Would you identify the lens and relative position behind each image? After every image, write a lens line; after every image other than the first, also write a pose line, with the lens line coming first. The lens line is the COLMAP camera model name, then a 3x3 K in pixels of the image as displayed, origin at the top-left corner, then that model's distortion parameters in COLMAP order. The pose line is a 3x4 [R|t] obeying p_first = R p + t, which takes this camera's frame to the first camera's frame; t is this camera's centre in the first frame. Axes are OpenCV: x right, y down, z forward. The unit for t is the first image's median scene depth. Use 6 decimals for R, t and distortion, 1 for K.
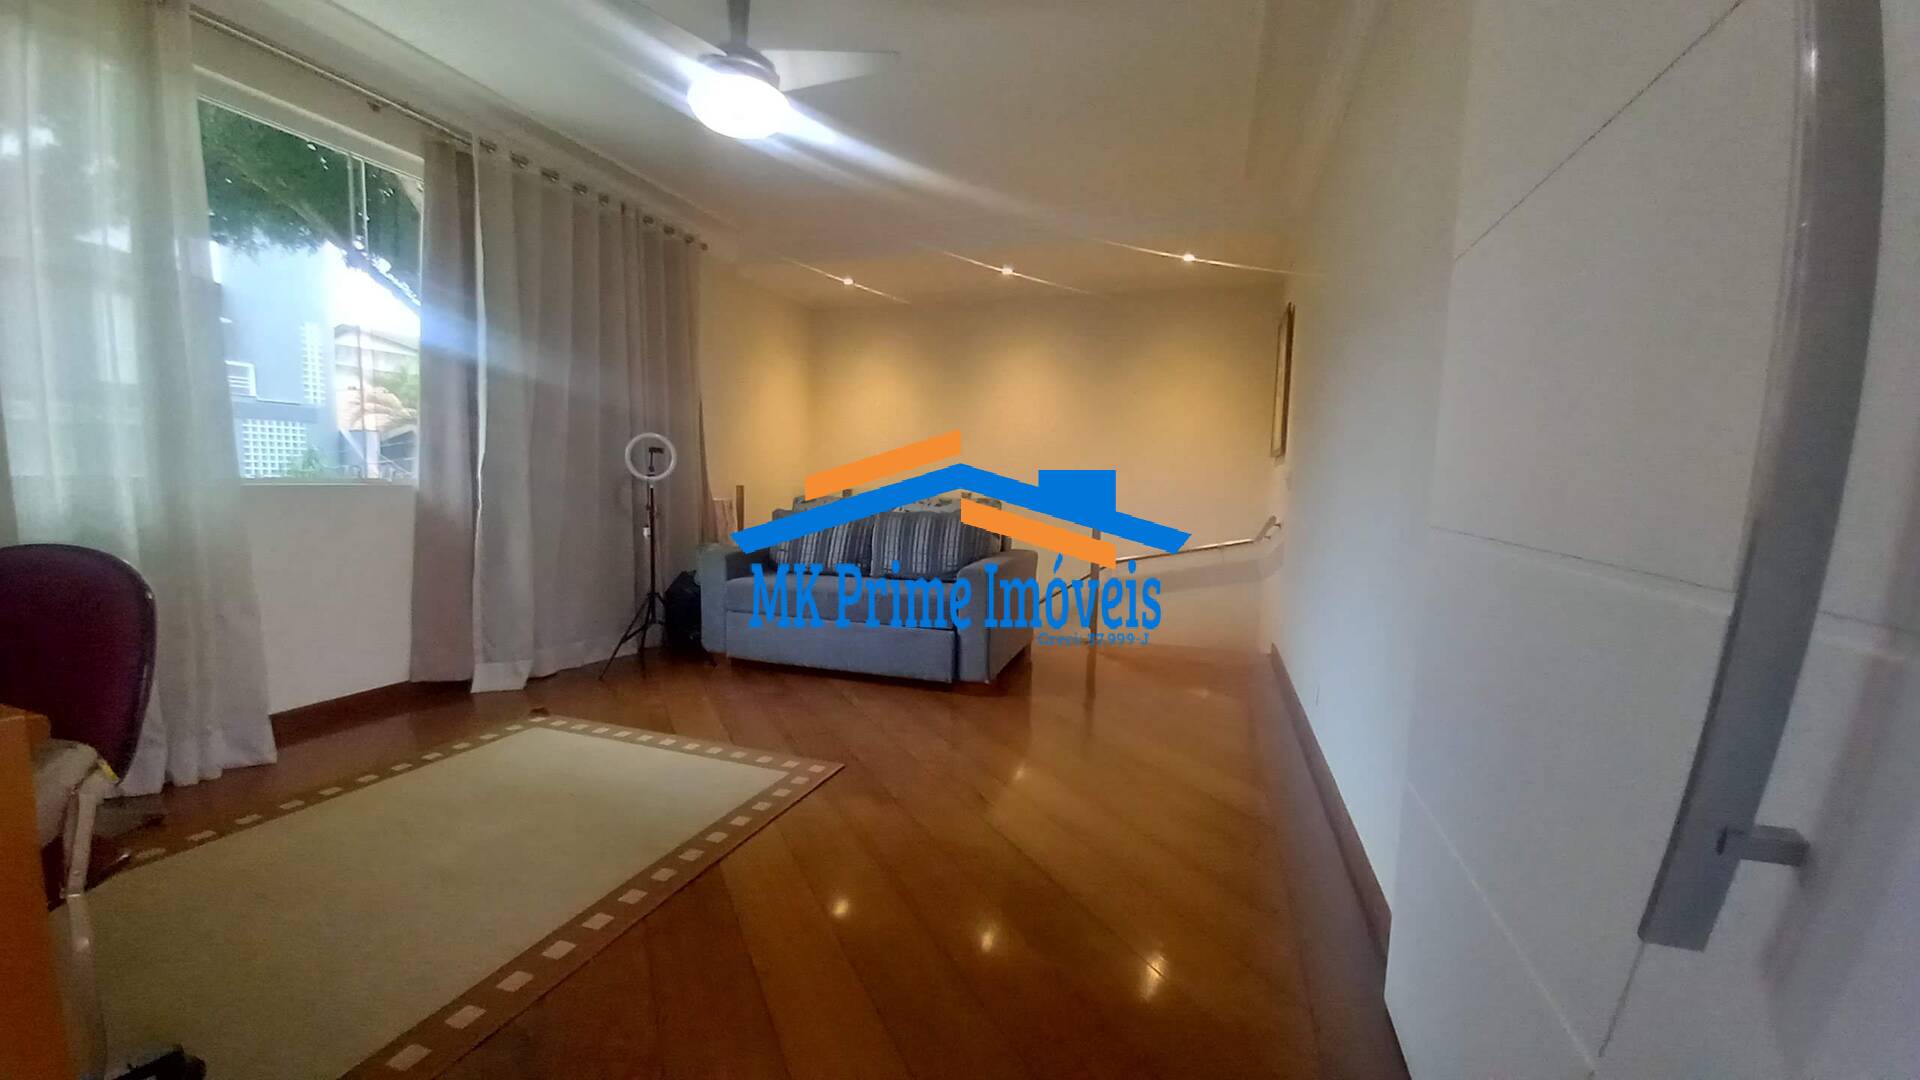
lens RADIAL K [[763.3, 0, 950.7], [0, 763.3, 534.4], [0, 0, 1]] dist [0.002764, -0.007856]
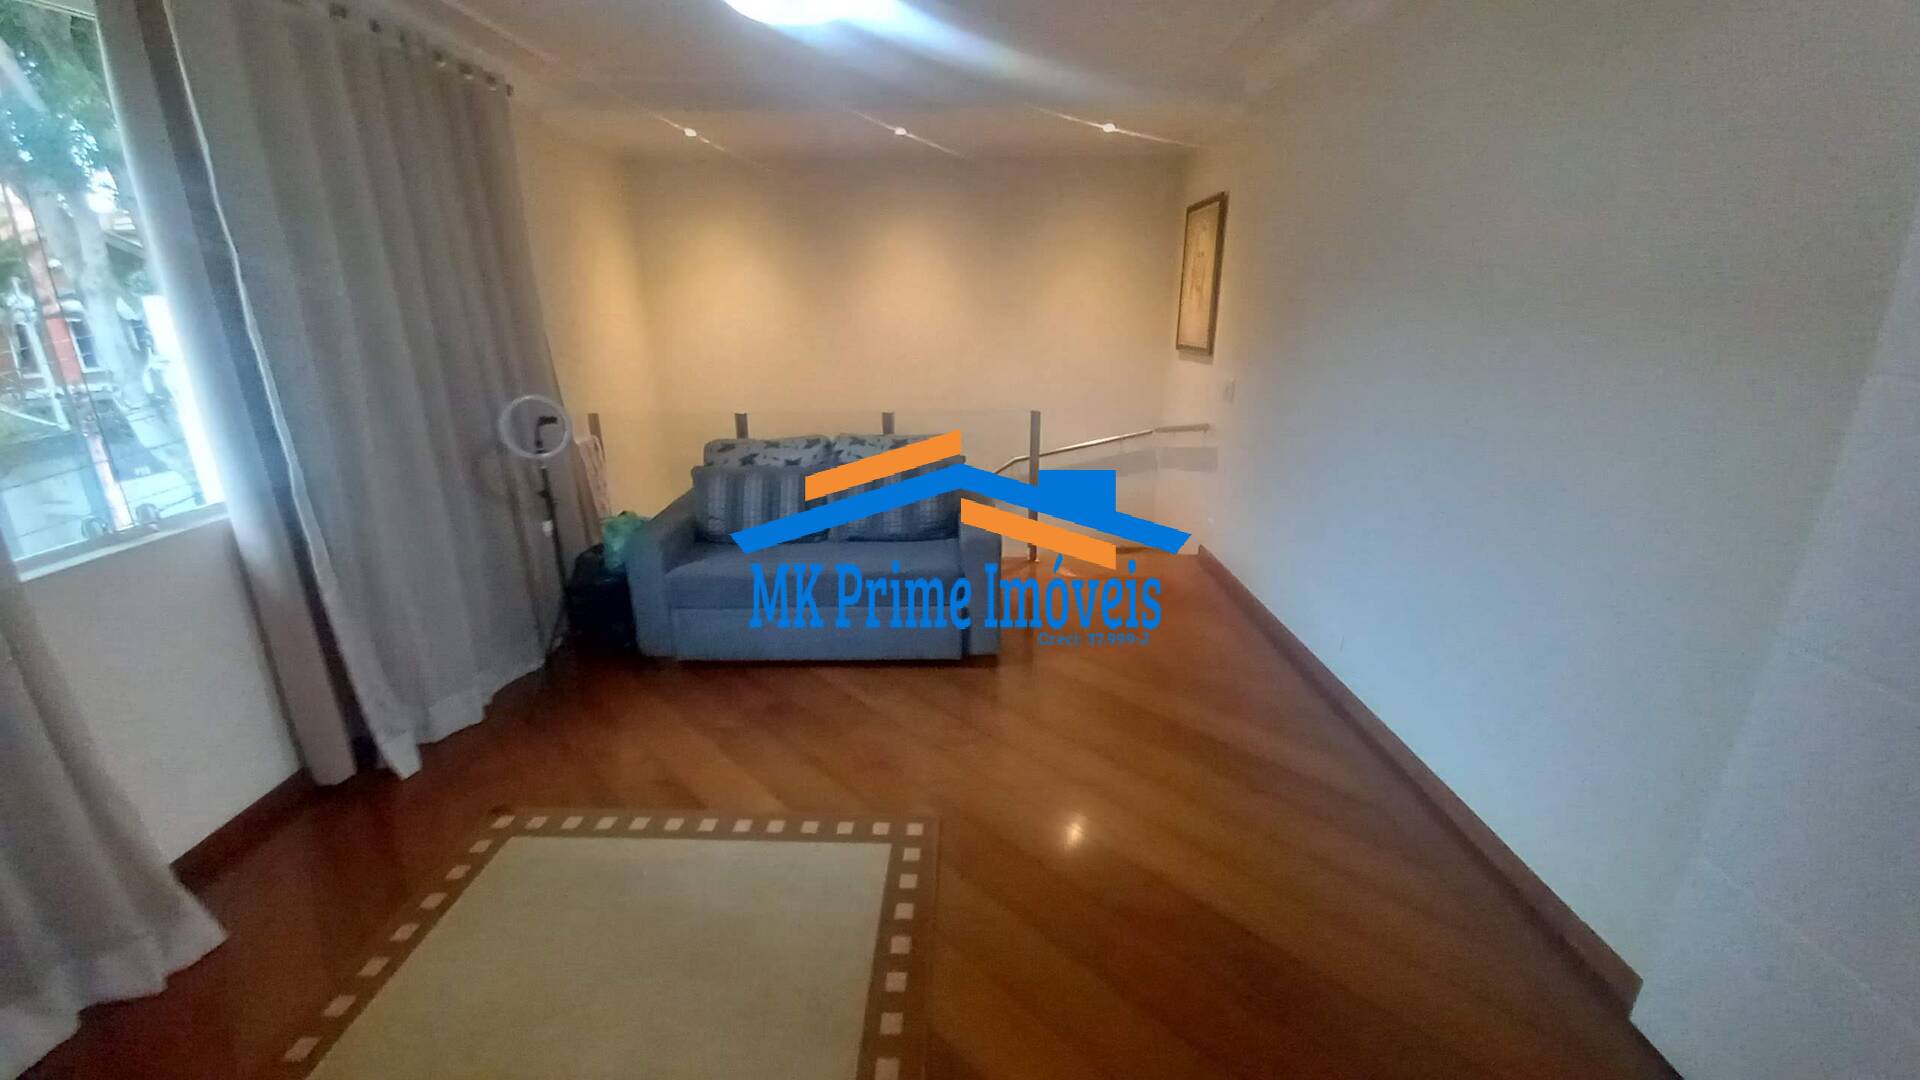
lens RADIAL K [[763.3, 0, 962.5], [0, 763.3, 547.9], [0, 0, 1]] dist [0.002764, -0.007856]
pose [[0.948746, -0.120762, 0.292056, -0.231543], [0.048887, 0.969072, 0.241888, -0.147928], [-0.312234, -0.215213, 0.925307, 0.161415]]
